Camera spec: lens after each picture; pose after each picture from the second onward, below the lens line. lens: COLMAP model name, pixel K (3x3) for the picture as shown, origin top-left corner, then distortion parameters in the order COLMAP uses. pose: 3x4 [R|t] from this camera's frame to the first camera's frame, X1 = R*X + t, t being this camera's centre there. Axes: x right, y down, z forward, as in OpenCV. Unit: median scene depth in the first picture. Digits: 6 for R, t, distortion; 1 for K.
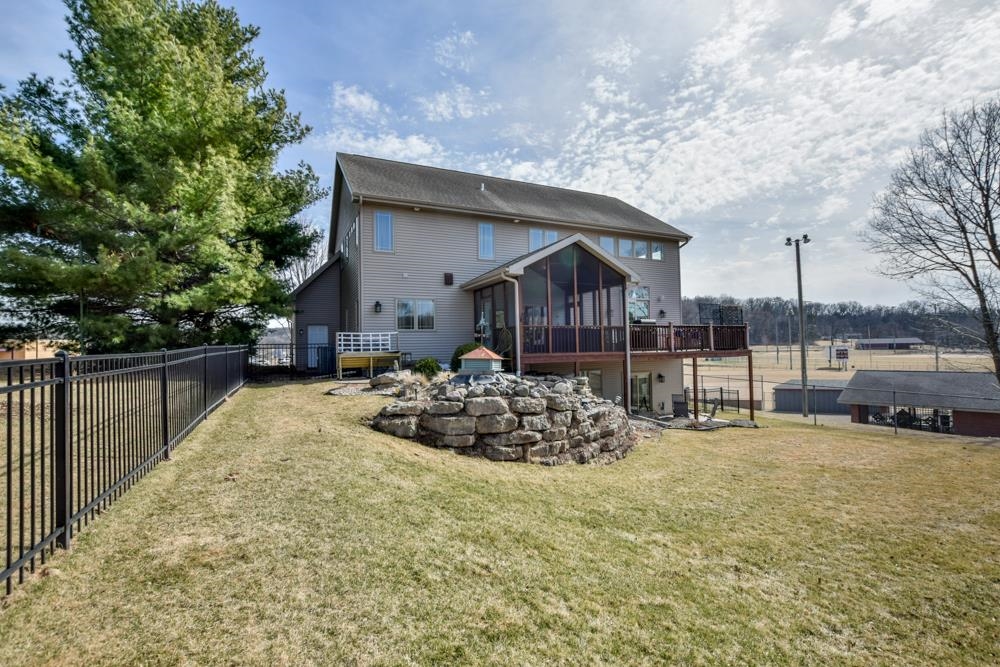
lens RADIAL K [[434.4, 0, 500.0], [0, 434.4, 333.5], [0, 0, 1]] dist [0.000212, 0.000028]
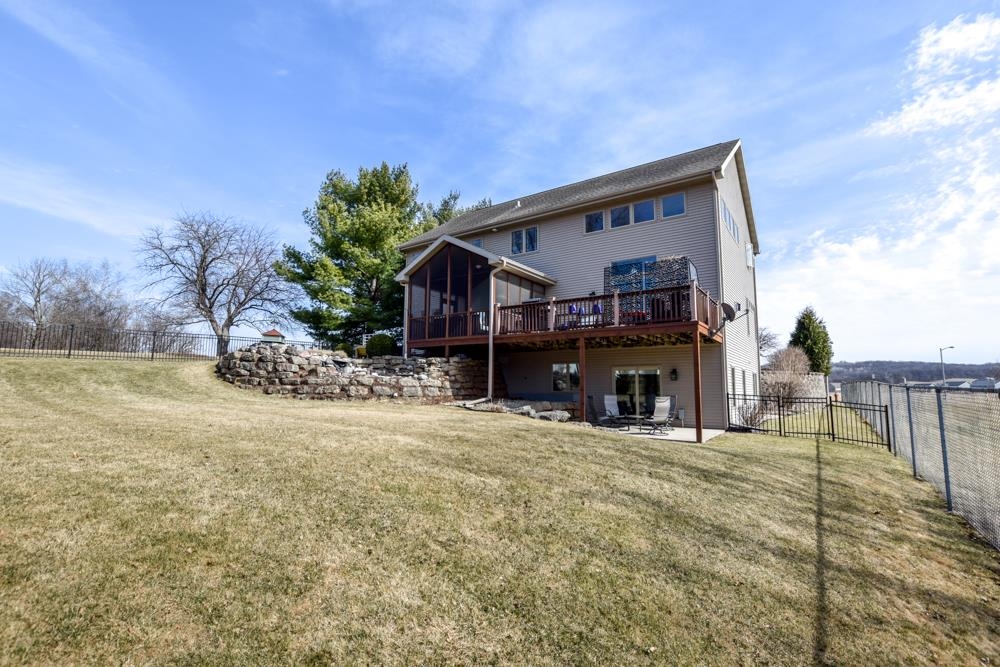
lens RADIAL K [[449.2, 0, 500.0], [0, 449.2, 333.5], [0, 0, 1]] dist [-0.000117, 0.000098]
pose [[0.499962, -0.082019, -0.862155, 1.369677], [0.011246, 0.996036, -0.088234, 0.150556], [0.865974, 0.034418, 0.498903, 0.588006]]
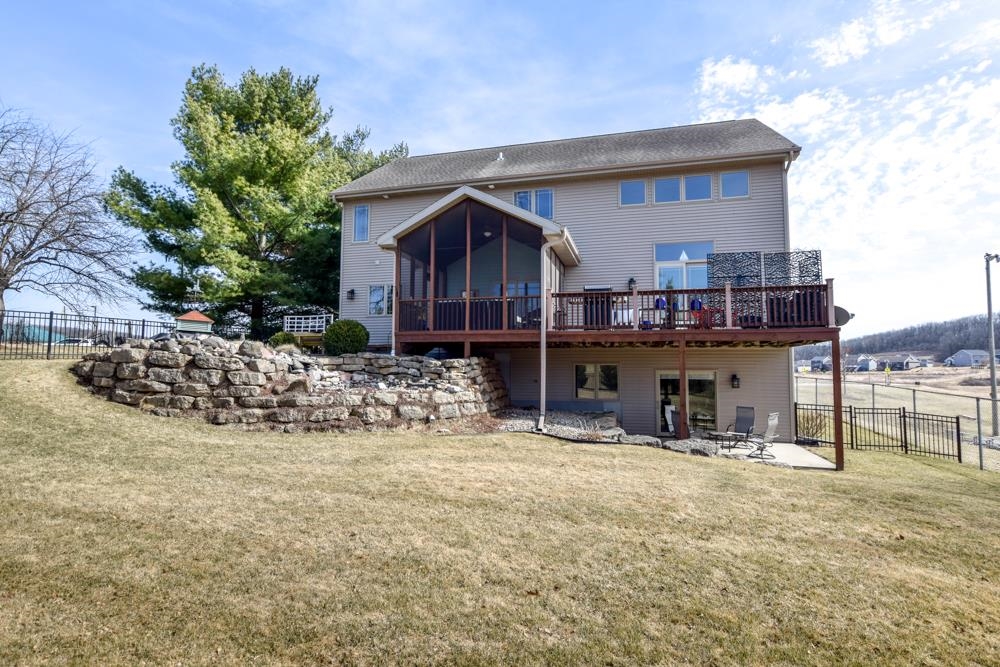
lens RADIAL K [[492.1, 0, 500.0], [0, 492.1, 333.5], [0, 0, 1]] dist [0.002449, 0.000588]
pose [[0.765139, -0.023393, -0.643440, 0.895211], [0.001368, 0.999397, -0.034708, 0.089100], [0.643864, 0.025676, 0.764709, 0.366067]]
